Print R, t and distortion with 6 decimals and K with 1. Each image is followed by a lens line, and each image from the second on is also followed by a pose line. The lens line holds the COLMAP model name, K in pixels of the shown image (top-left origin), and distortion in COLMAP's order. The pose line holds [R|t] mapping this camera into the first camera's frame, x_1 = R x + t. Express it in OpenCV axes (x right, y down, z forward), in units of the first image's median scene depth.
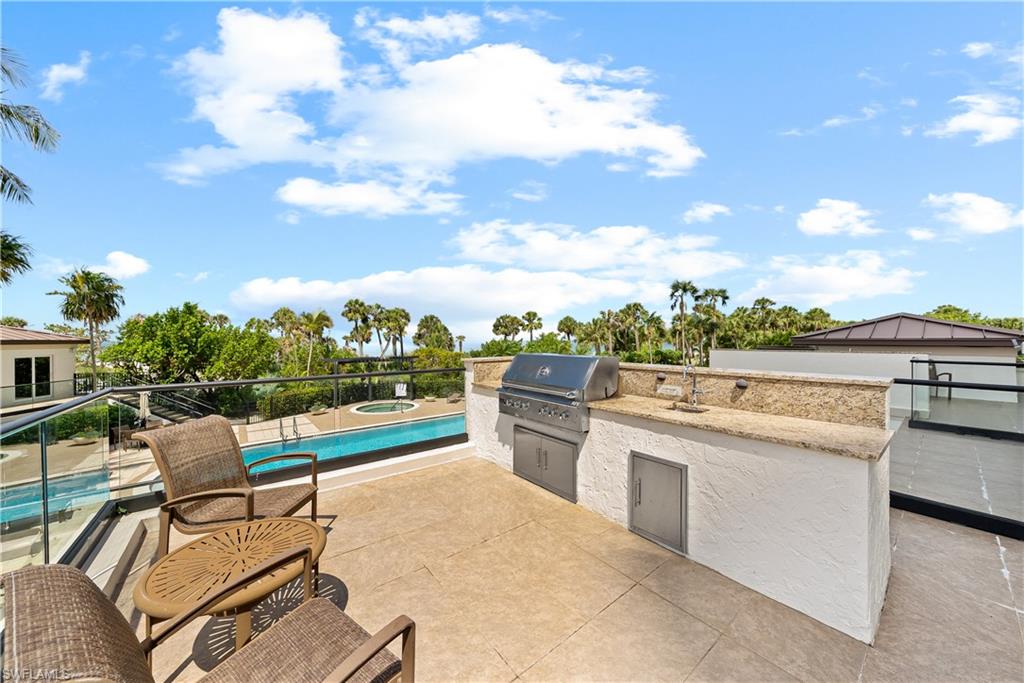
lens RADIAL K [[349.2, 0, 513.4], [0, 349.2, 340.5], [0, 0, 1]] dist [0.001413, 0.000134]
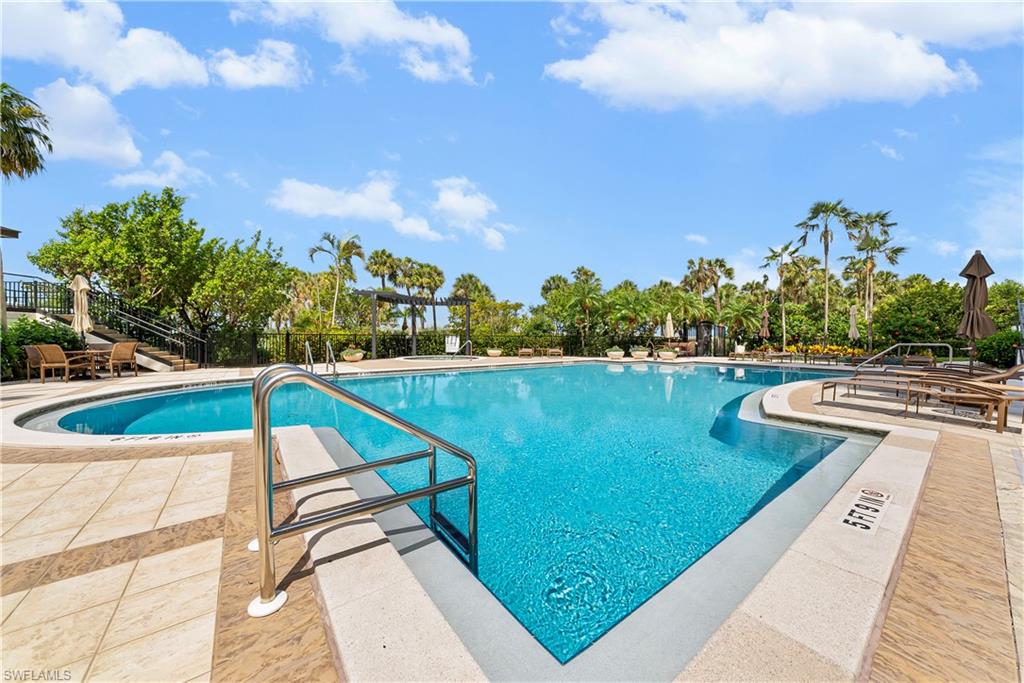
lens RADIAL K [[349.2, 0, 510.3], [0, 349.2, 339.2], [0, 0, 1]] dist [0.001413, 0.000134]
pose [[0.999919, 0.005237, -0.011637, -0.138011], [-0.005360, 0.999930, -0.010549, 0.101050], [0.011580, 0.010611, 0.999877, 0.178256]]
